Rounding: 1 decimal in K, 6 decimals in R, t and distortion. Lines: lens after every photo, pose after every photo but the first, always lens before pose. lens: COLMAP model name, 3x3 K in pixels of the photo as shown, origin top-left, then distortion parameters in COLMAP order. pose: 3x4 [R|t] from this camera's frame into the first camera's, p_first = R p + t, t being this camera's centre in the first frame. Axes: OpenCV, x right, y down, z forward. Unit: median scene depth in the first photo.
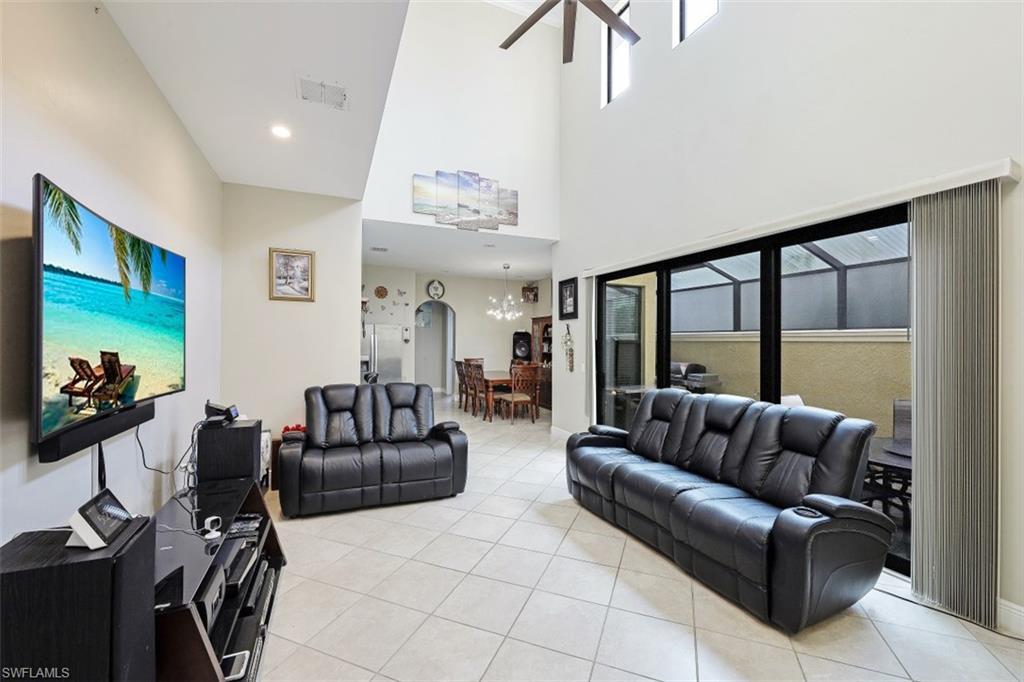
lens RADIAL K [[424.6, 0, 508.7], [0, 424.6, 336.0], [0, 0, 1]] dist [0.000273, -0.000078]
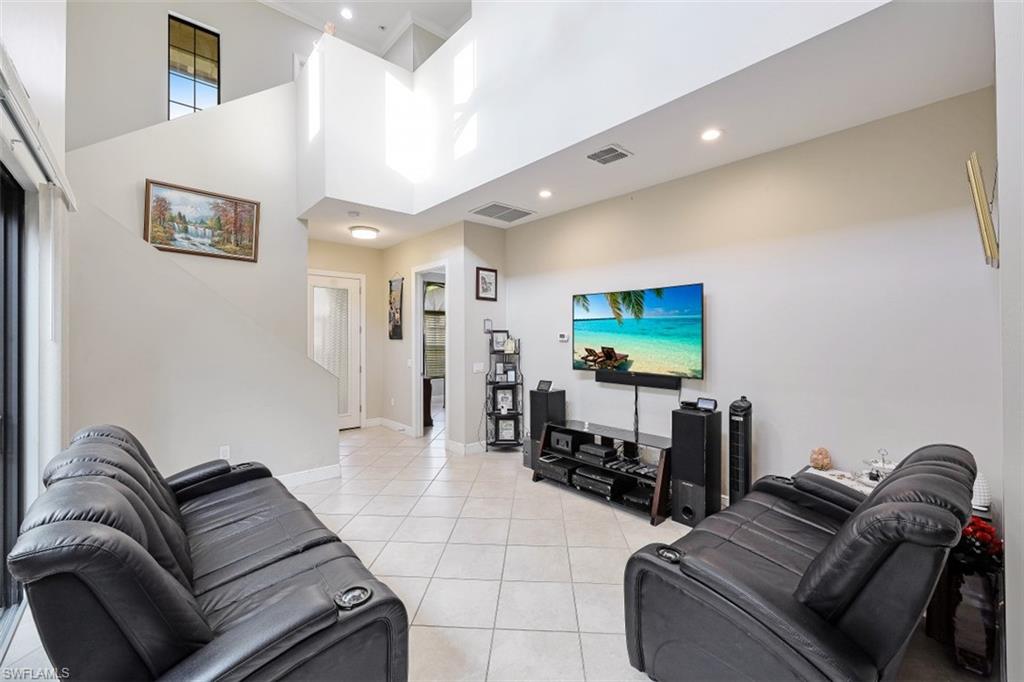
lens RADIAL K [[424.6, 0, 508.7], [0, 424.6, 336.0], [0, 0, 1]] dist [0.000273, -0.000078]
pose [[-0.951480, -0.009081, -0.307576, 0.324341], [-0.004266, 0.999858, -0.016325, 0.014043], [0.307681, -0.014221, -0.951383, 2.920028]]
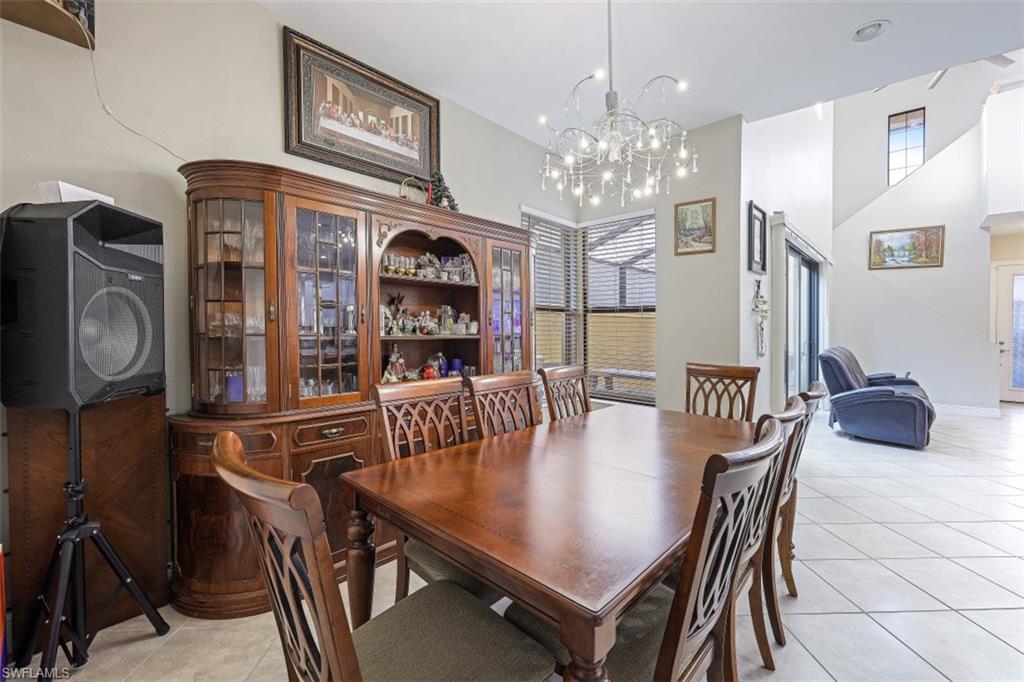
lens RADIAL K [[413.5, 0, 541.0], [0, 413.5, 334.0], [0, 0, 1]] dist [-0.000657, -0.000157]
pose [[-0.435734, -0.020440, 0.899843, -1.144451], [-0.011326, 0.999787, 0.017226, 0.143367], [-0.900004, -0.002686, -0.435873, 5.467073]]
